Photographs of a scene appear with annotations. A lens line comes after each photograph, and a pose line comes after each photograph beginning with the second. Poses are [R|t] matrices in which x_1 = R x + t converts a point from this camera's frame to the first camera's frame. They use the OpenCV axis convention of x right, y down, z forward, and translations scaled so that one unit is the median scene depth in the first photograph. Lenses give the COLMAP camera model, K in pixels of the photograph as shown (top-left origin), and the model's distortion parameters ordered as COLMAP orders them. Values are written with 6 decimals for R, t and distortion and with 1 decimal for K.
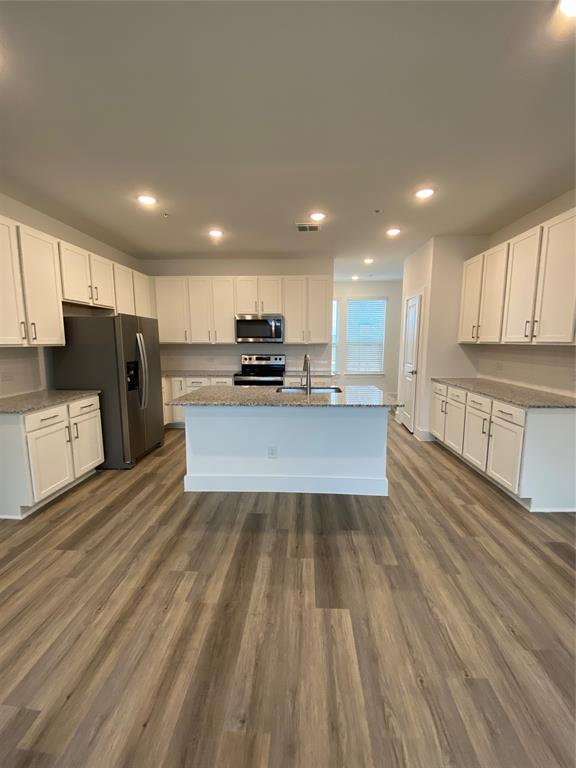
lens RADIAL K [[310.2, 0, 289.9], [0, 310.2, 381.7], [0, 0, 1]] dist [0.023500, -0.021150]
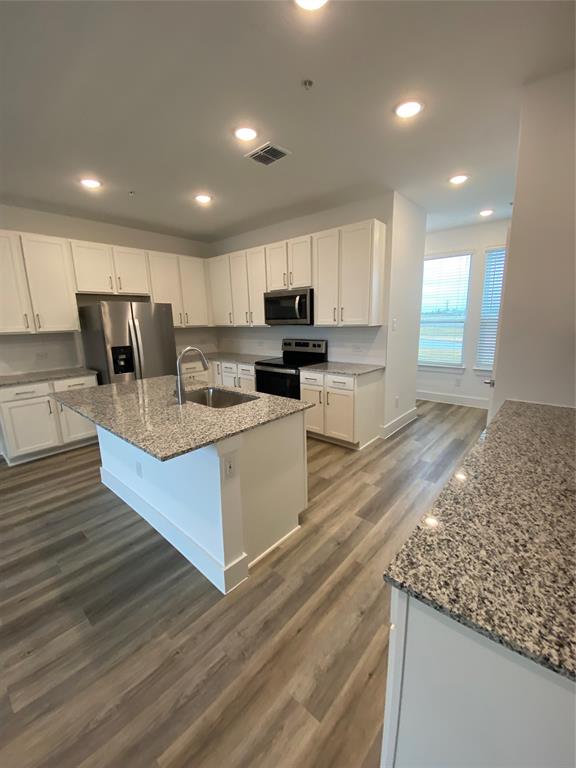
lens RADIAL K [[310.2, 0, 289.9], [0, 310.2, 381.7], [0, 0, 1]] dist [0.023500, -0.021150]
pose [[0.782312, 0.110449, -0.613016, 0.768411], [-0.060802, 0.992994, 0.101317, -0.110994], [0.619912, -0.041989, 0.783547, 0.653685]]
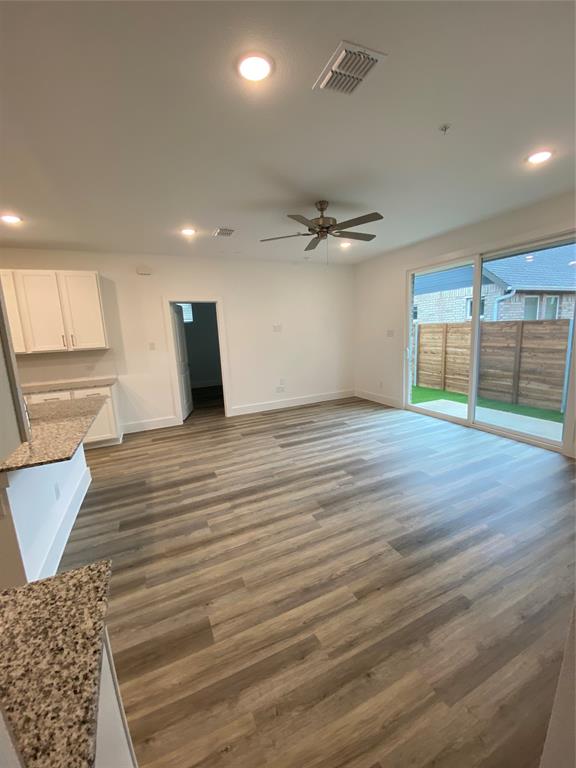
lens RADIAL K [[310.2, 0, 289.9], [0, 310.2, 381.7], [0, 0, 1]] dist [0.023500, -0.021150]
pose [[-0.465313, -0.121708, 0.876739, -1.101316], [0.165574, 0.961050, 0.221288, -0.140631], [-0.869522, 0.248134, -0.427038, 0.788423]]
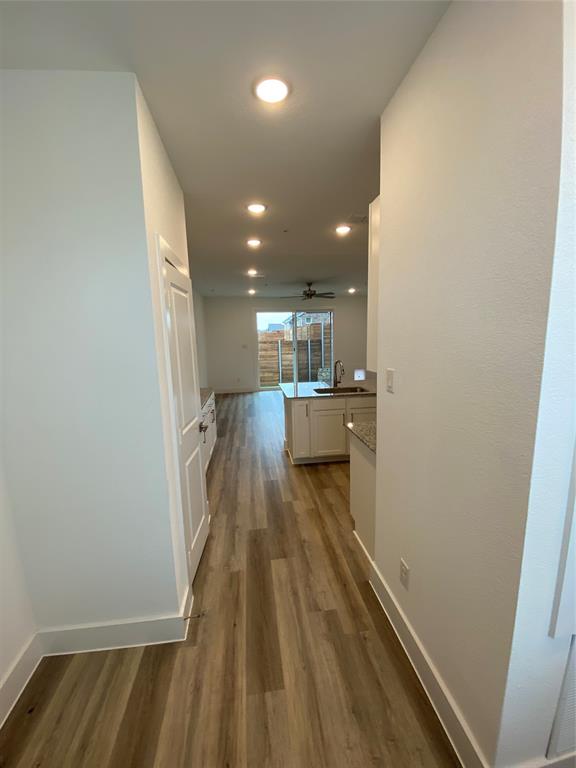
lens RADIAL K [[310.2, 0, 289.9], [0, 310.2, 381.7], [0, 0, 1]] dist [0.023500, -0.021150]
pose [[-0.983622, 0.058203, -0.170589, 0.568233], [0.009517, 0.961880, 0.273305, -0.421461], [0.179993, 0.267205, -0.946680, 2.565063]]
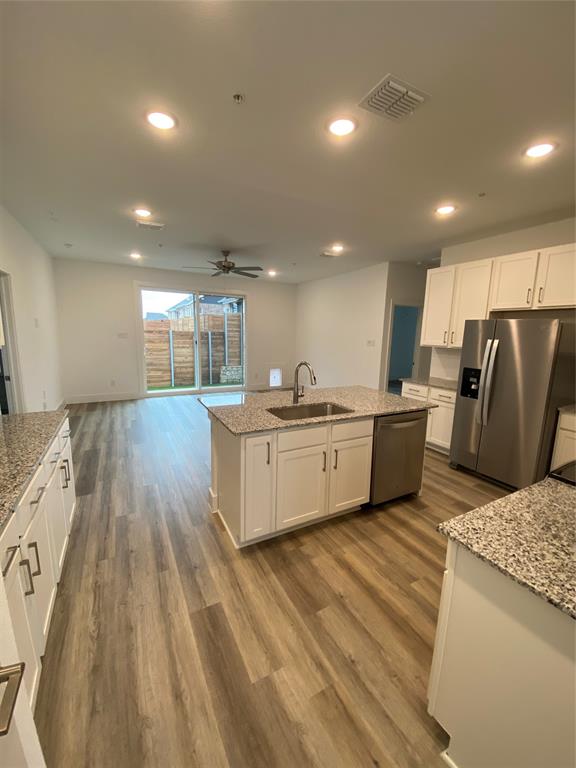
lens RADIAL K [[310.2, 0, 289.9], [0, 310.2, 381.7], [0, 0, 1]] dist [0.023500, -0.021150]
pose [[-0.857418, 0.066344, -0.510326, 0.597136], [-0.088160, 0.958059, 0.272672, -0.301955], [0.507013, 0.278784, -0.815609, 1.908538]]
